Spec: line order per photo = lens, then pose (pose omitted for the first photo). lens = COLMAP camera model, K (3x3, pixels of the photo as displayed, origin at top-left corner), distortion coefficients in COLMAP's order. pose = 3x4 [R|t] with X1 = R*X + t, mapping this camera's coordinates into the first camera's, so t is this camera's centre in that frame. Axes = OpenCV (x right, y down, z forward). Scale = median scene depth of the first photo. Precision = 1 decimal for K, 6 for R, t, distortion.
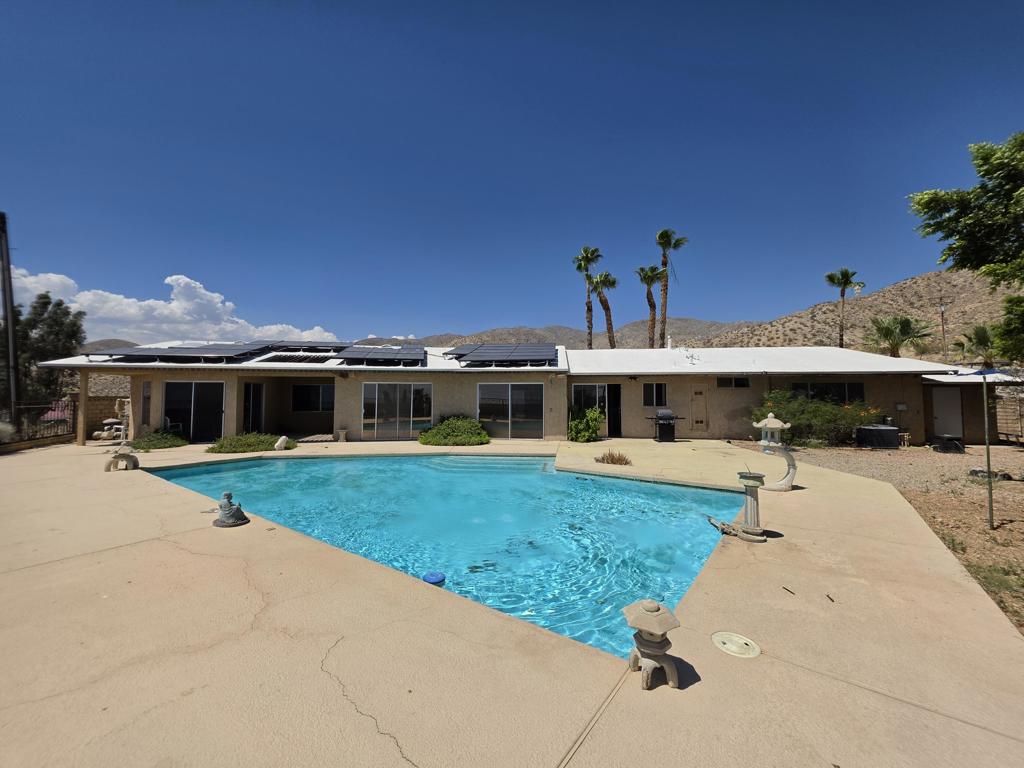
lens RADIAL K [[416.8, 0, 508.7], [0, 416.8, 380.1], [0, 0, 1]] dist [-0.001228, 0.000165]
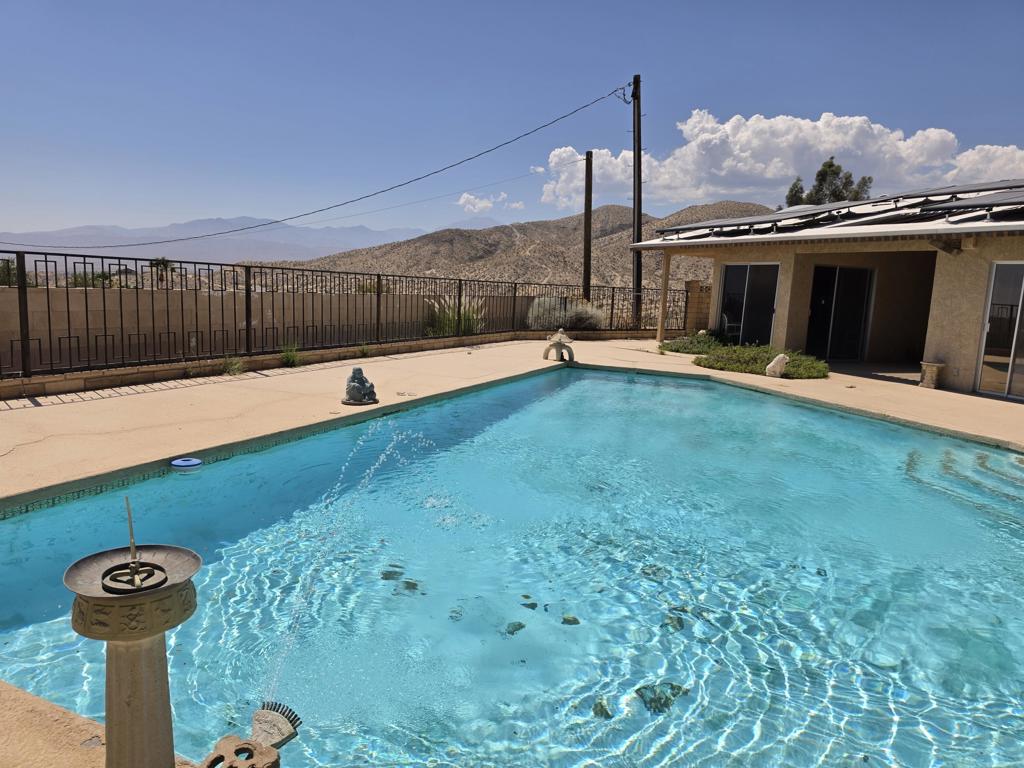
lens RADIAL K [[718.8, 0, 512.0], [0, 718.8, 384.0], [0, 0, 1]] dist [0.091720, -0.126869]
pose [[0.225965, 0.146780, -0.963014, 0.308502], [-0.016169, 0.989012, 0.146949, 0.029426], [0.974001, -0.017634, 0.225855, 0.353470]]
